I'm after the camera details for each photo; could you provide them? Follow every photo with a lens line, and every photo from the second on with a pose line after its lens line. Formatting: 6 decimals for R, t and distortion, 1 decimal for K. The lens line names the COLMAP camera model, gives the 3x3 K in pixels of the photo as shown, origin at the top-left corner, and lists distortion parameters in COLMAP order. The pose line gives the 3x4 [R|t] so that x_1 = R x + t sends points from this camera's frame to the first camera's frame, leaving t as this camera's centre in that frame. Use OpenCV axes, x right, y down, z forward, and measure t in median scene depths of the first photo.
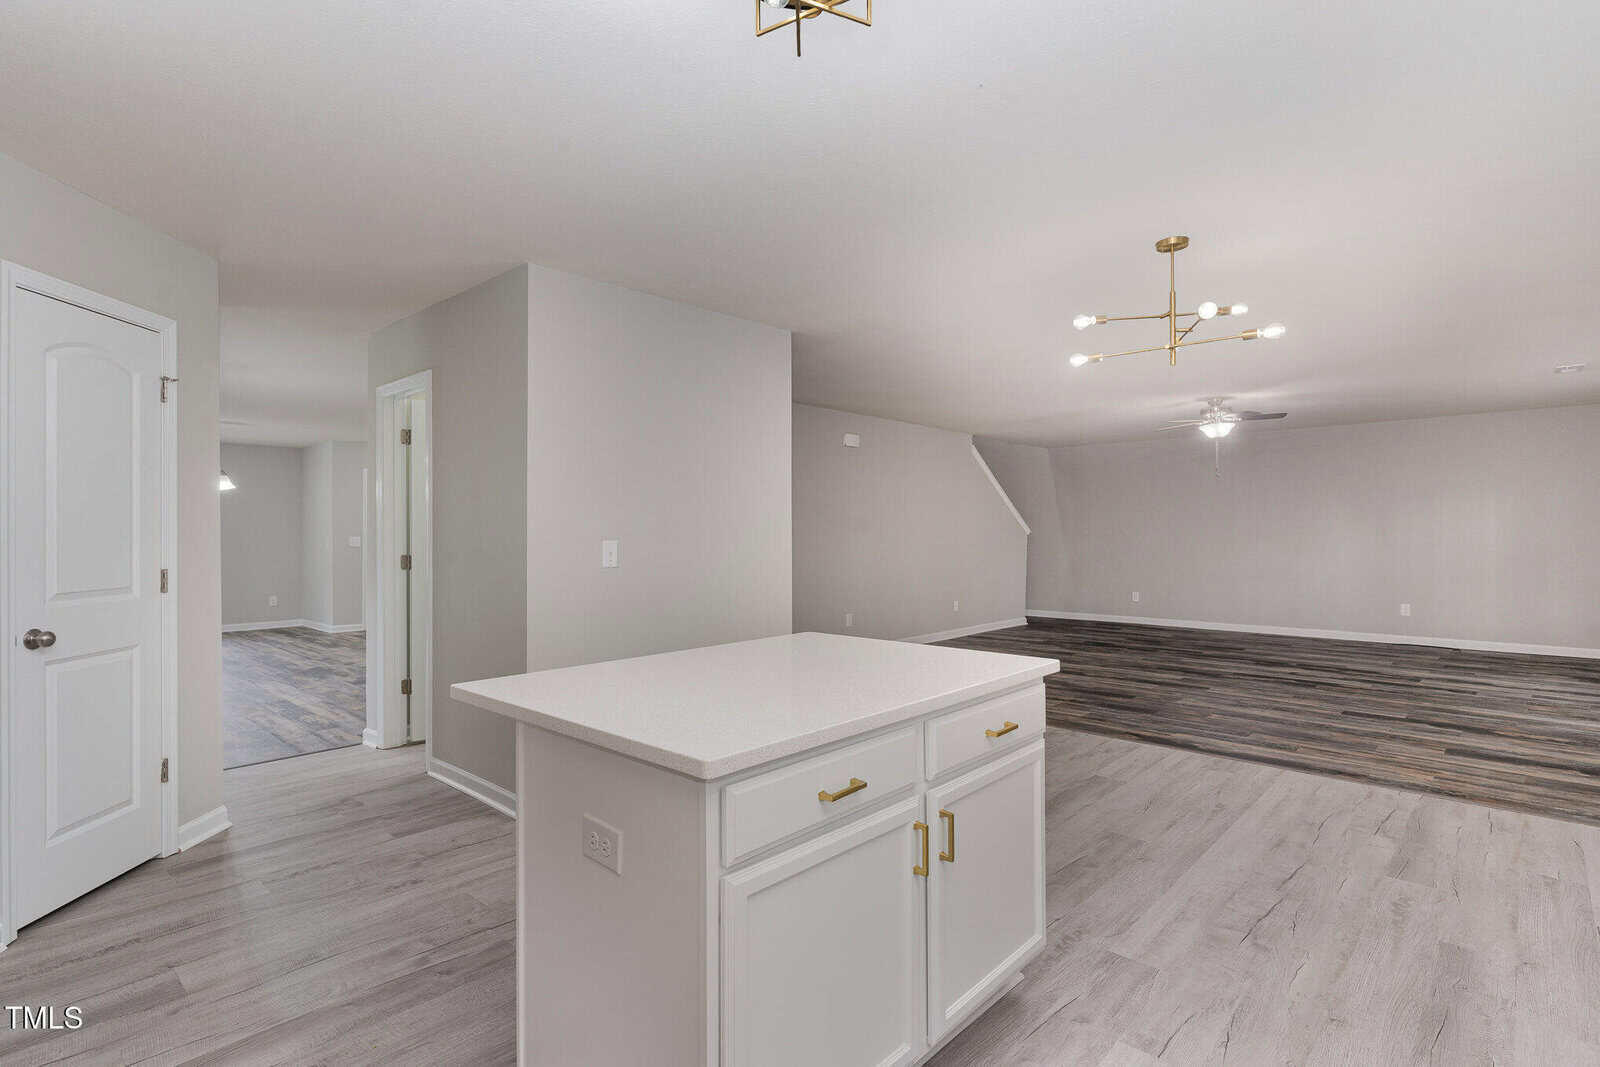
lens RADIAL K [[771.3, 0, 800.0], [0, 771.3, 533.5], [0, 0, 1]] dist [0.005236, 0.000083]
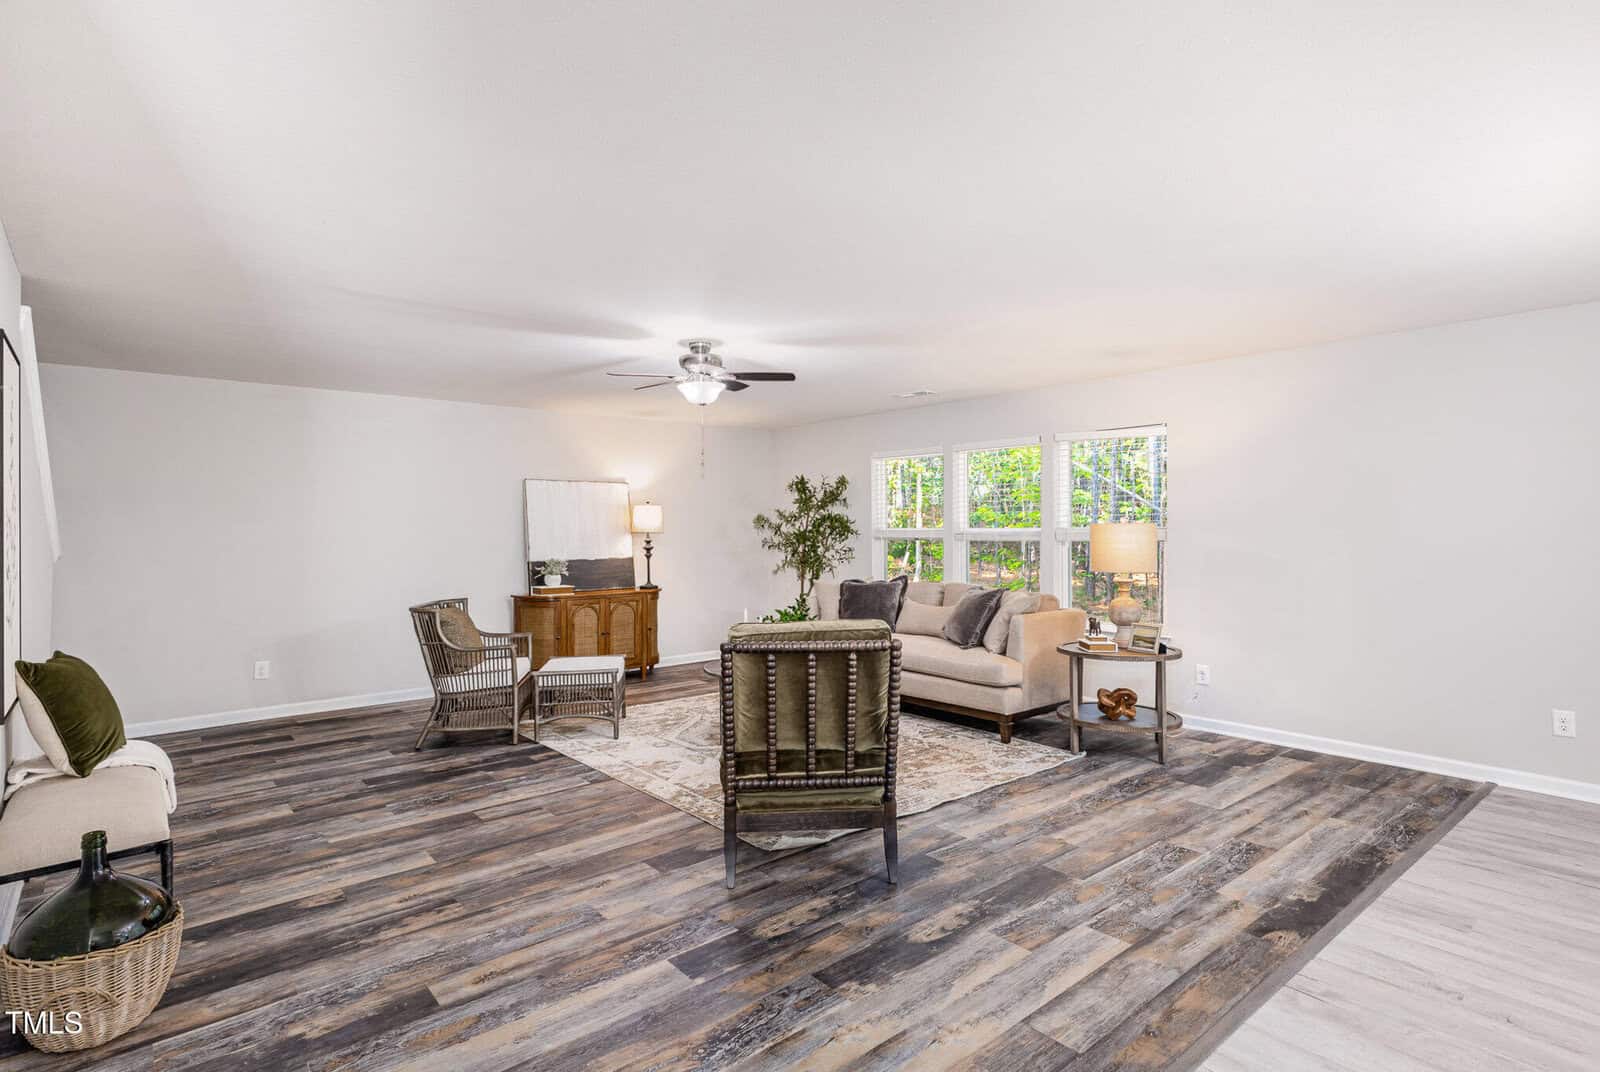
lens RADIAL K [[813.0, 0, 799.8], [0, 813.0, 527.3], [0, 0, 1]] dist [0.012139, -0.000265]
pose [[0.119963, 0.005930, 0.992761, -0.220817], [0.005701, 0.999962, -0.006662, -0.029205], [-0.992762, 0.006459, 0.119924, 1.460599]]
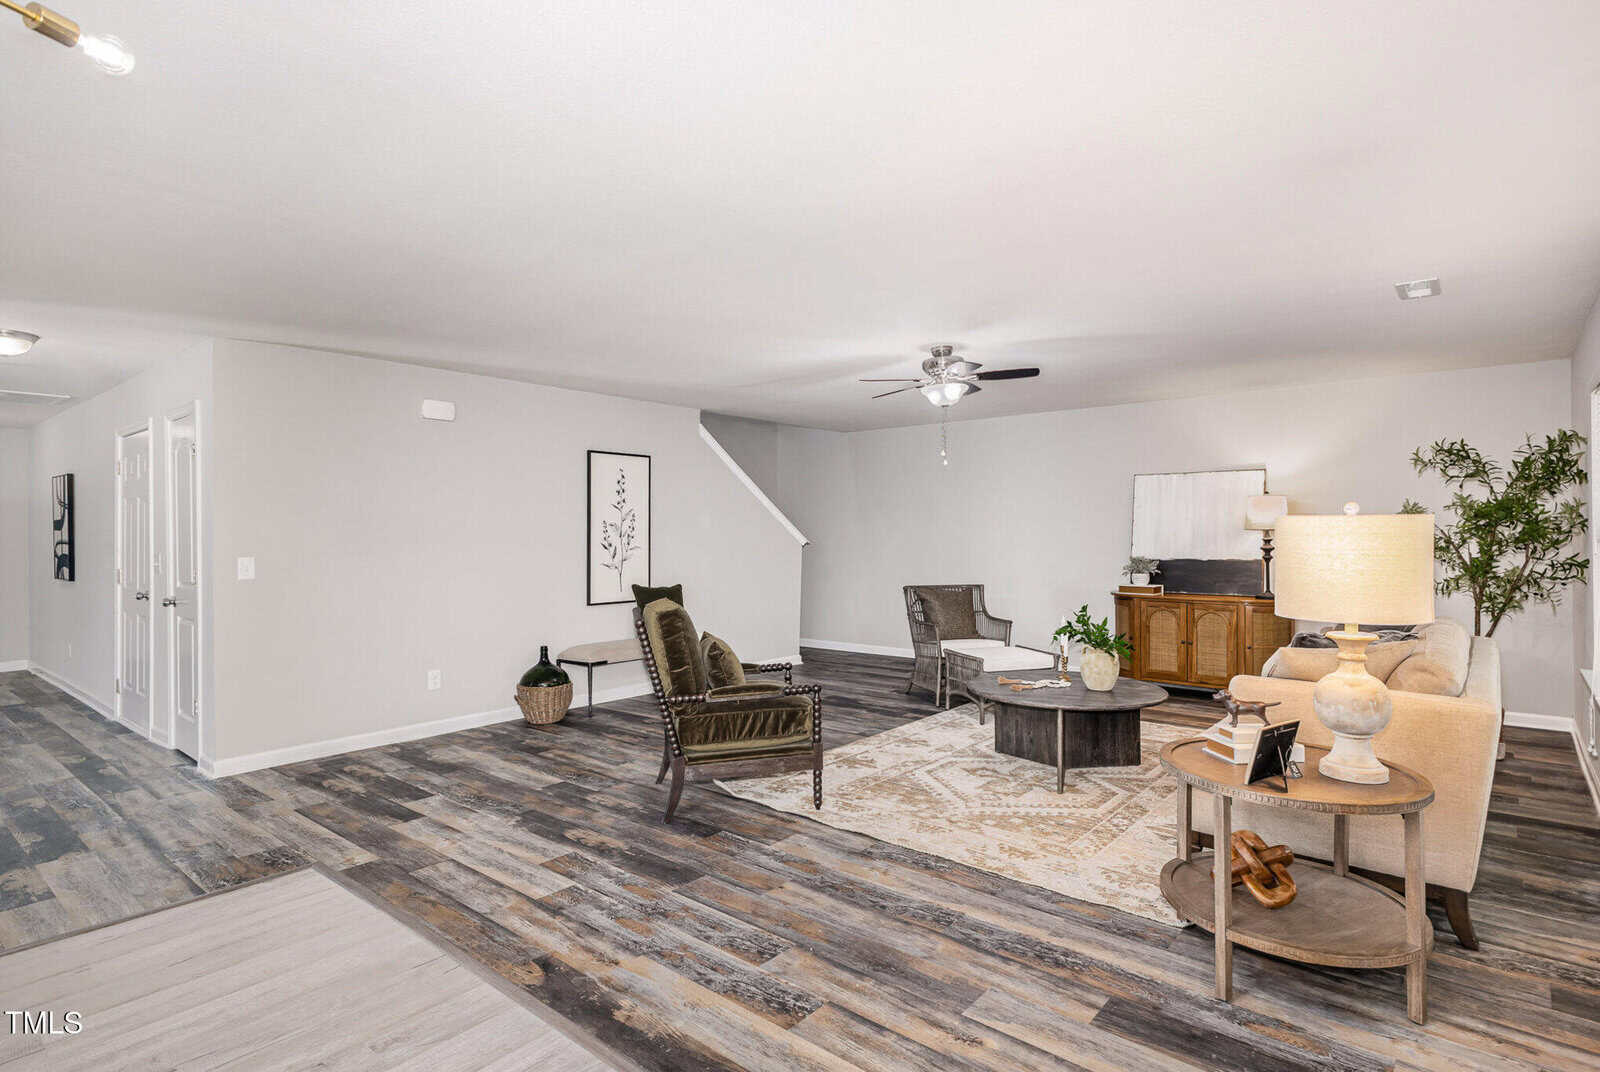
lens RADIAL K [[826.8, 0, 797.8], [0, 826.8, 527.2], [0, 0, 1]] dist [0.014516, -0.000123]
pose [[0.998937, -0.001742, 0.046053, 0.664141], [0.001917, 0.999991, -0.003766, -0.031781], [-0.046046, 0.003850, 0.998932, 0.514562]]
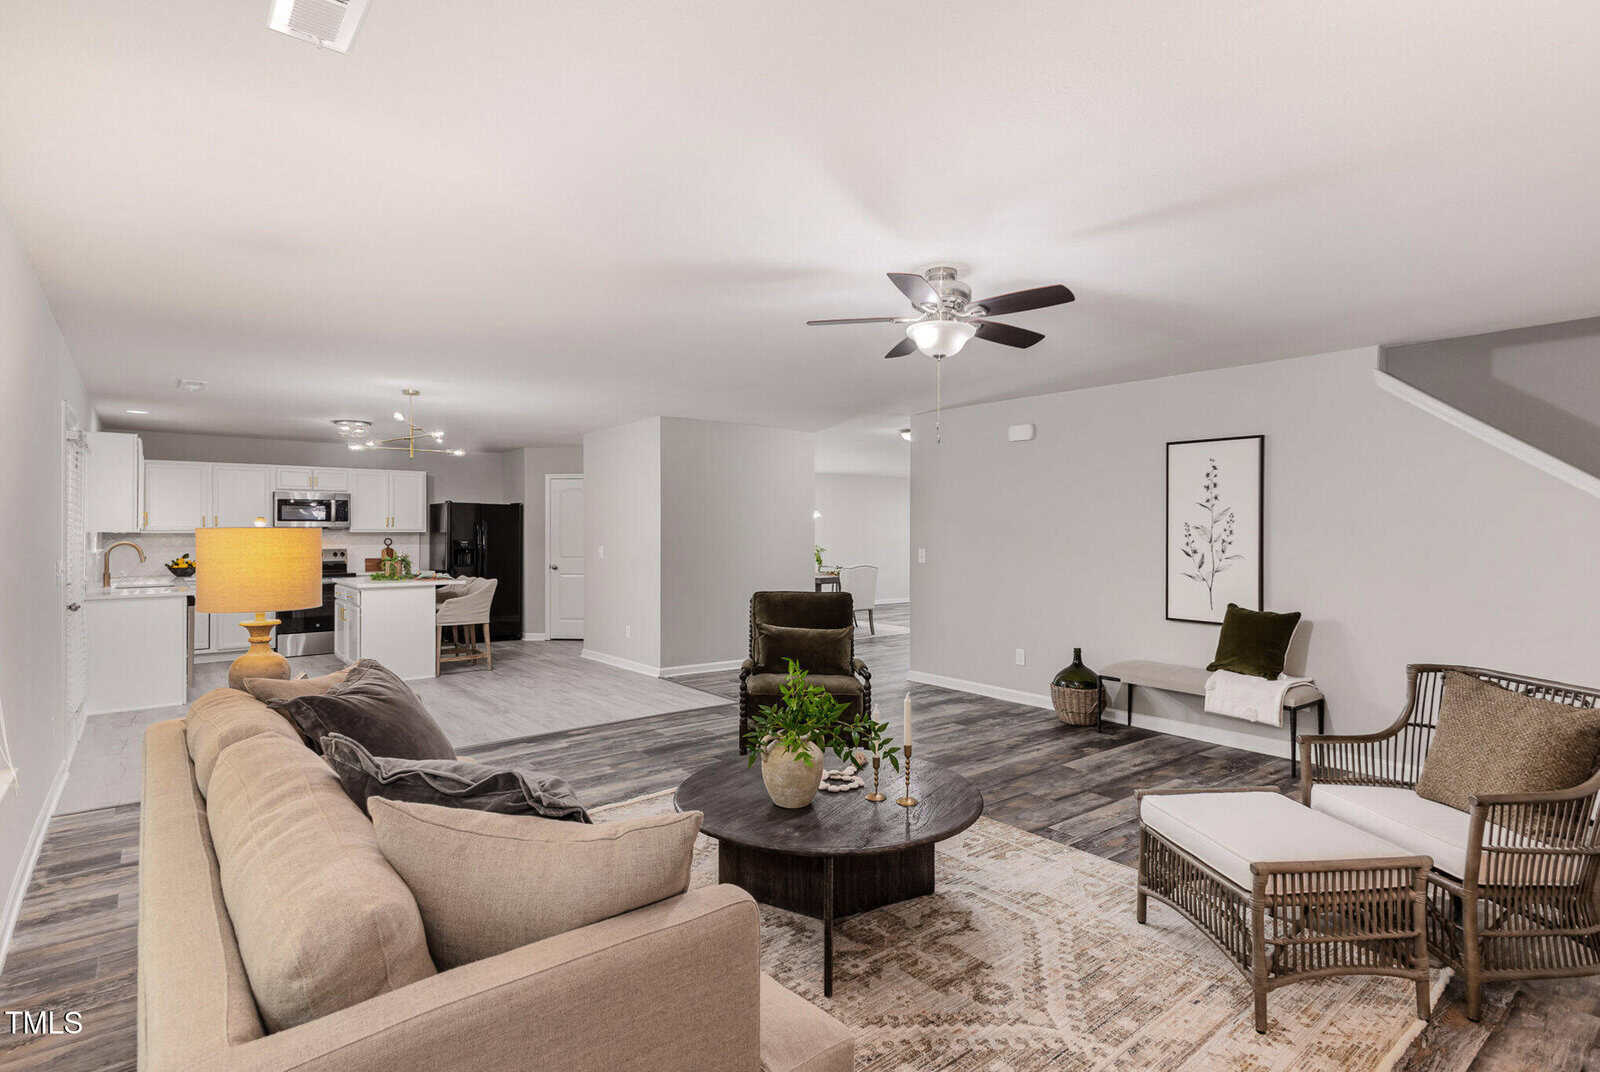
lens RADIAL K [[790.3, 0, 798.3], [0, 790.3, 531.3], [0, 0, 1]] dist [0.012784, -0.000666]
pose [[-0.142068, 0.002522, -0.989854, 1.762782], [-0.000169, 0.999997, 0.002573, -0.040494], [0.989857, 0.000533, -0.142067, 1.713233]]
